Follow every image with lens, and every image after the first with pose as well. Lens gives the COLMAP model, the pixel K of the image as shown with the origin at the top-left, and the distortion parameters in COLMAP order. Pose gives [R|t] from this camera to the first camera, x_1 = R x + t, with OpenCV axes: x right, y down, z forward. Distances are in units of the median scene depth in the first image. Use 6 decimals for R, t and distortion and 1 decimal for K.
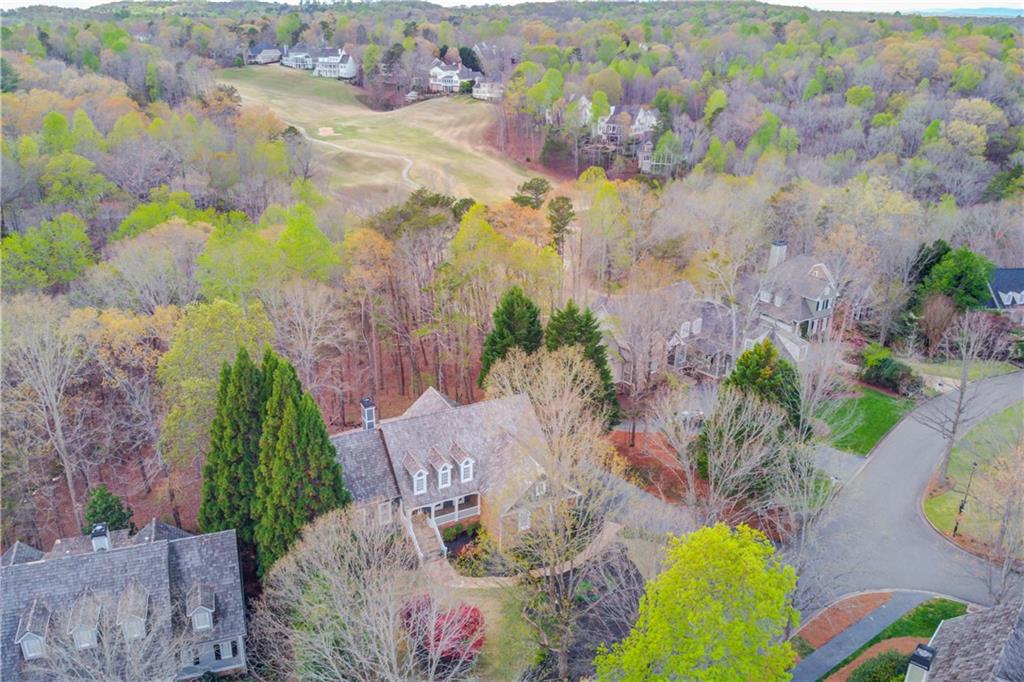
lens RADIAL K [[746.9, 0, 512.0], [0, 746.9, 341.0], [0, 0, 1]] dist [0.116464, -0.262319]
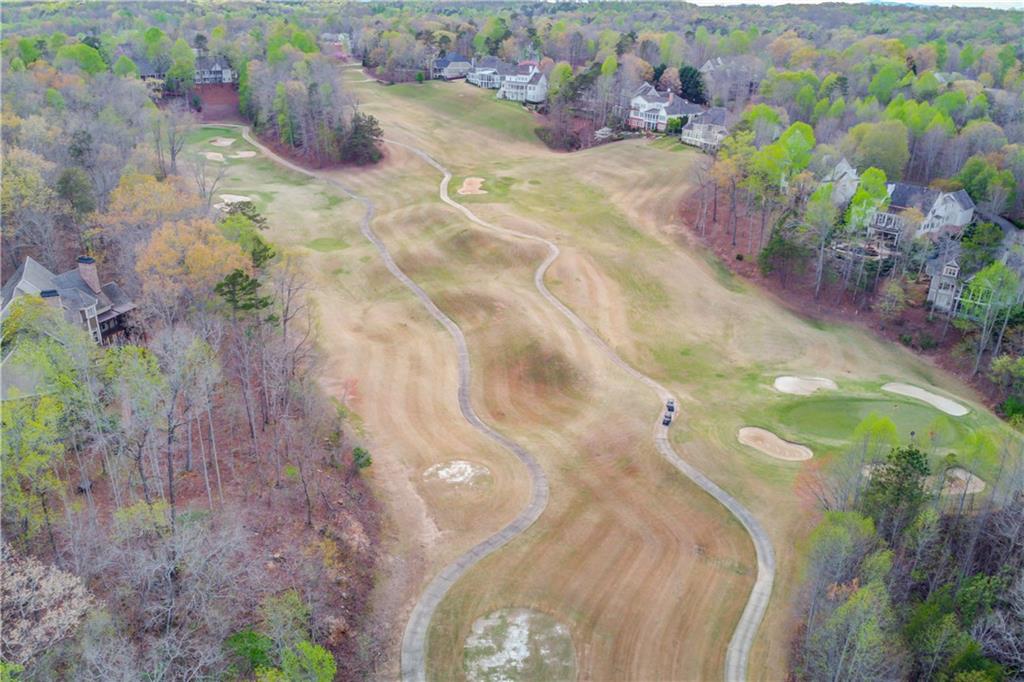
lens RADIAL K [[746.9, 0, 512.0], [0, 746.9, 341.0], [0, 0, 1]] dist [0.116464, -0.262319]
pose [[0.952807, 0.130283, -0.274200, 0.017036], [-0.129449, 0.991359, 0.021216, -0.119175], [0.274595, 0.015281, 0.961439, 0.240524]]
